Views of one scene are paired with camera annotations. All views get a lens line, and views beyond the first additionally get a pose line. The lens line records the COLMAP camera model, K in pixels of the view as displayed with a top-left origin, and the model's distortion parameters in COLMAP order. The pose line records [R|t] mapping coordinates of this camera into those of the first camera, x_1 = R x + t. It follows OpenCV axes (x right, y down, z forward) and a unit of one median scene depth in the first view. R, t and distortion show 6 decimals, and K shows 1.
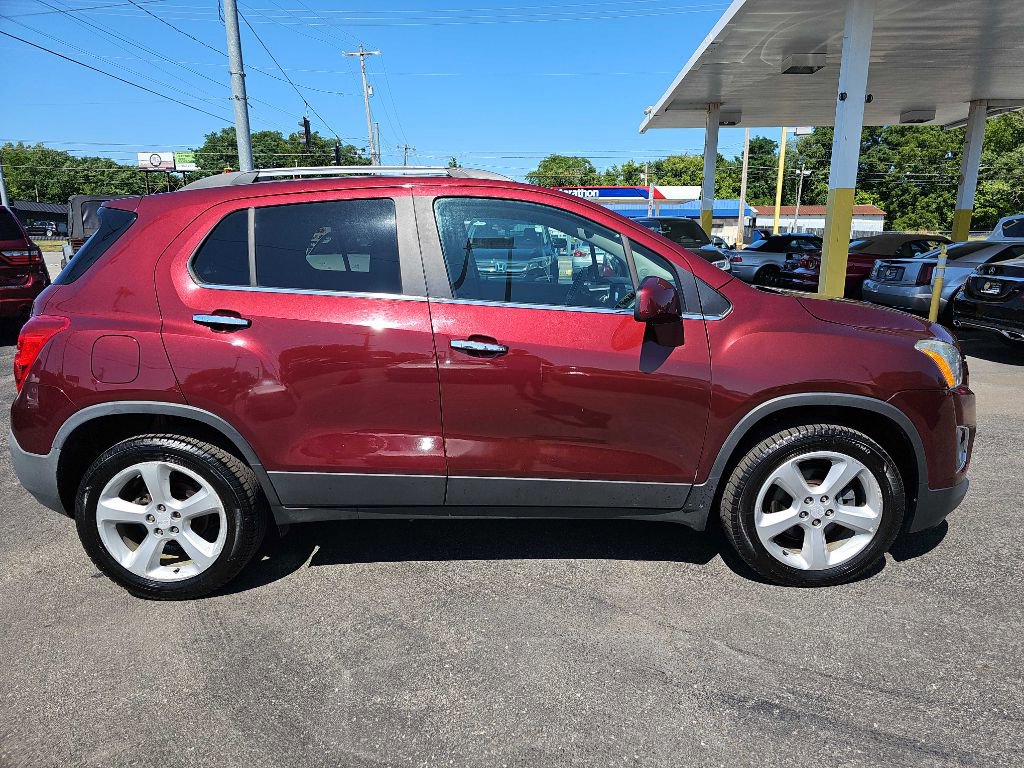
lens RADIAL K [[708.0, 0, 512.3], [0, 708.0, 383.0], [0, 0, 1]] dist [0.044402, -0.032060]
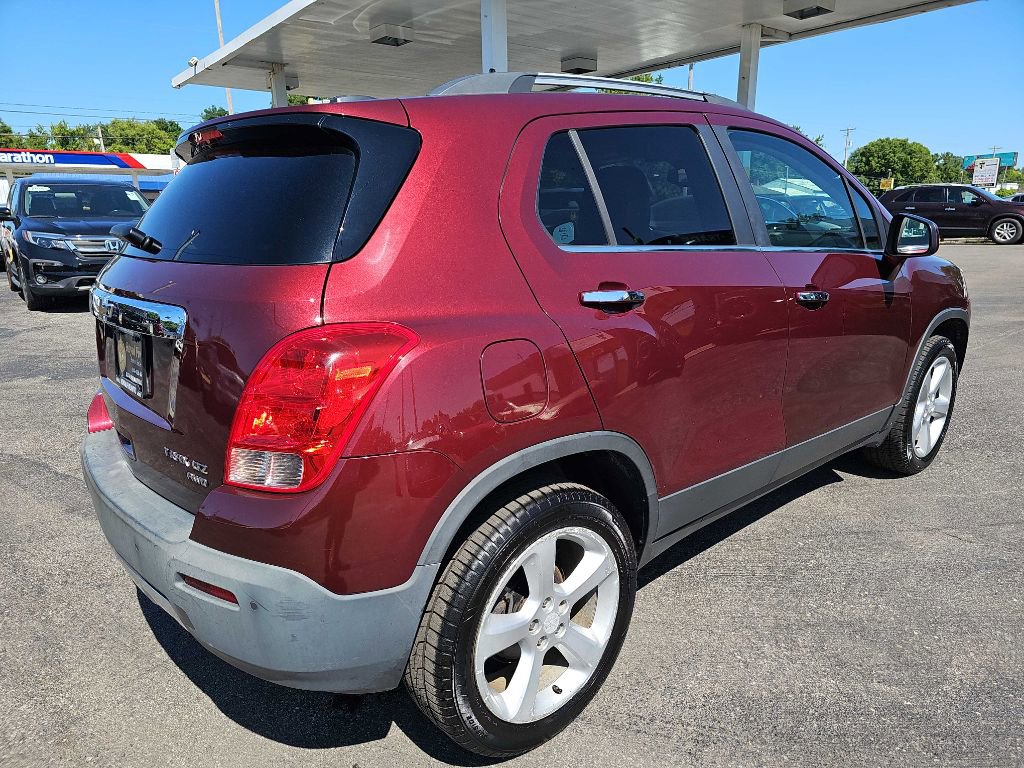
lens RADIAL K [[708.0, 0, 508.7], [0, 708.0, 390.6], [0, 0, 1]] dist [0.044402, -0.032060]
pose [[0.732980, -0.178213, 0.656492, -0.885969], [0.152344, 0.983565, 0.096907, -0.076499], [-0.662972, 0.028981, 0.748083, 0.537377]]
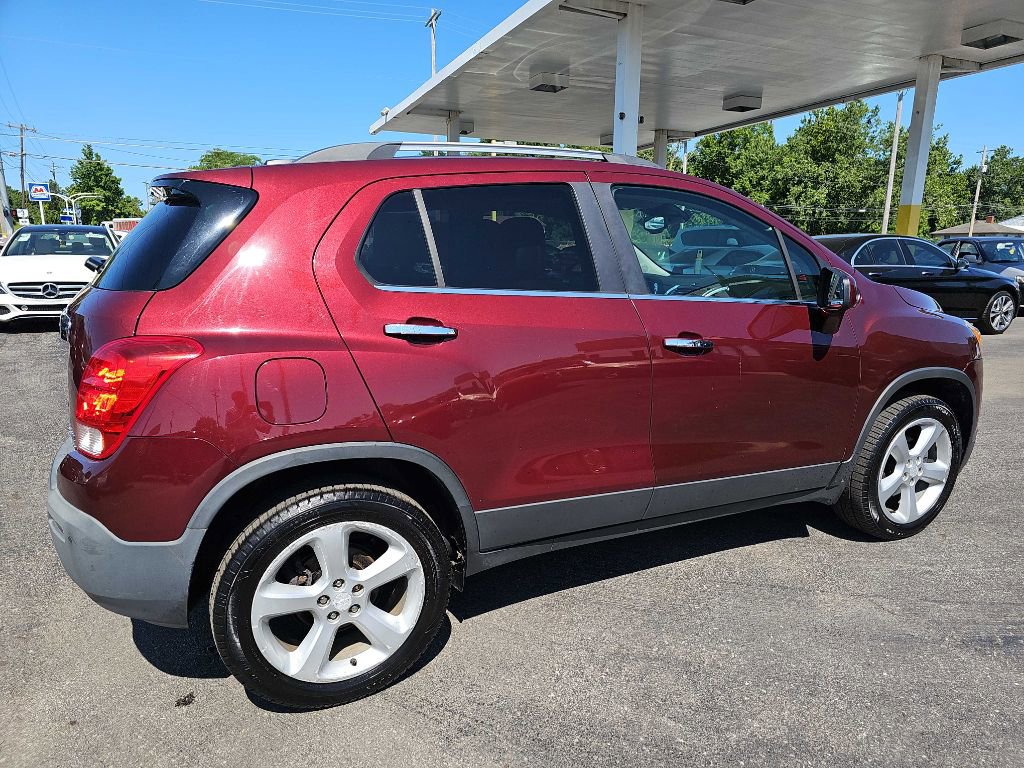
lens RADIAL K [[708.0, 0, 513.0], [0, 708.0, 387.2], [0, 0, 1]] dist [0.044402, -0.032060]
pose [[0.890706, -0.082556, 0.447021, -0.637924], [0.083267, 0.996363, 0.018095, -0.029173], [-0.446889, 0.021104, 0.894341, 0.240934]]
